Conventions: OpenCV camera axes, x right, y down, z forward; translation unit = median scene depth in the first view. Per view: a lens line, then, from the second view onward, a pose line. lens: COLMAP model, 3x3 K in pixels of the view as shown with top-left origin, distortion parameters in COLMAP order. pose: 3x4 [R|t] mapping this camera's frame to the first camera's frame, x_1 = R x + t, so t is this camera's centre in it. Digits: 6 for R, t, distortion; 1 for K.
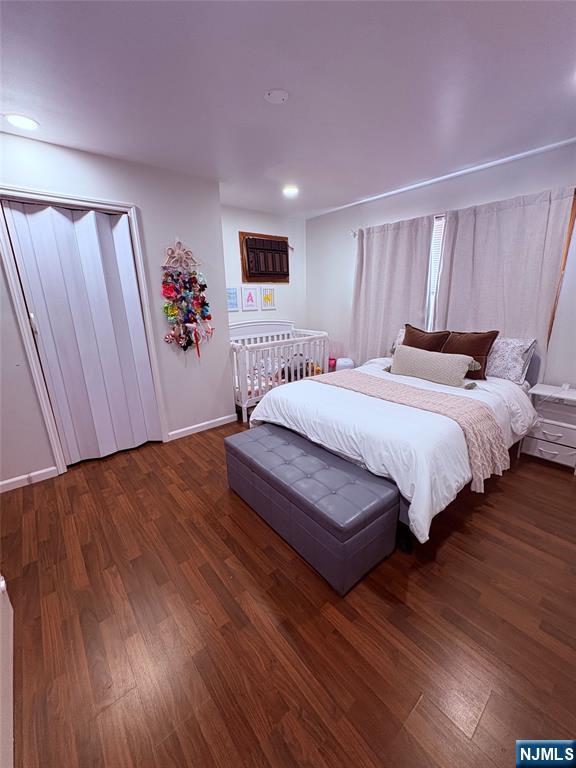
lens RADIAL K [[306.5, 0, 285.7], [0, 306.5, 383.1], [0, 0, 1]] dist [0.000665, 0.000703]
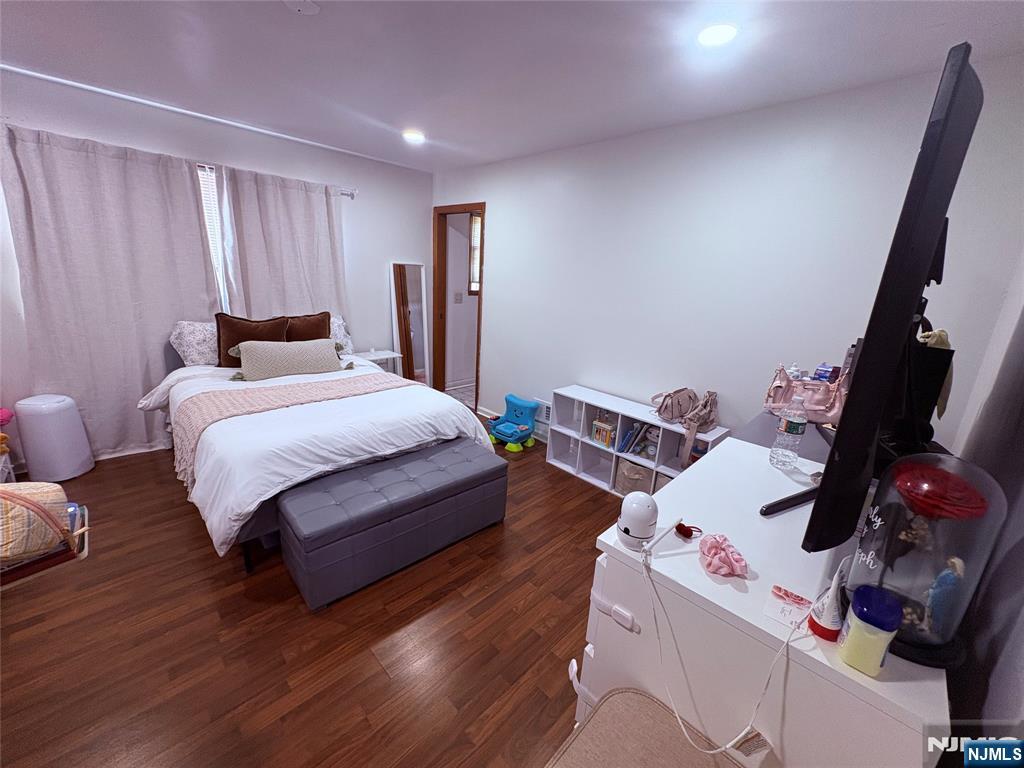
lens RADIAL K [[408.6, 0, 513.7], [0, 408.6, 386.3], [0, 0, 1]] dist [0.000665, 0.000703]
pose [[-0.089346, -0.259371, 0.961636, -0.710662], [0.219964, 0.936519, 0.273033, -0.161715], [-0.971408, 0.235920, -0.026622, 0.456234]]
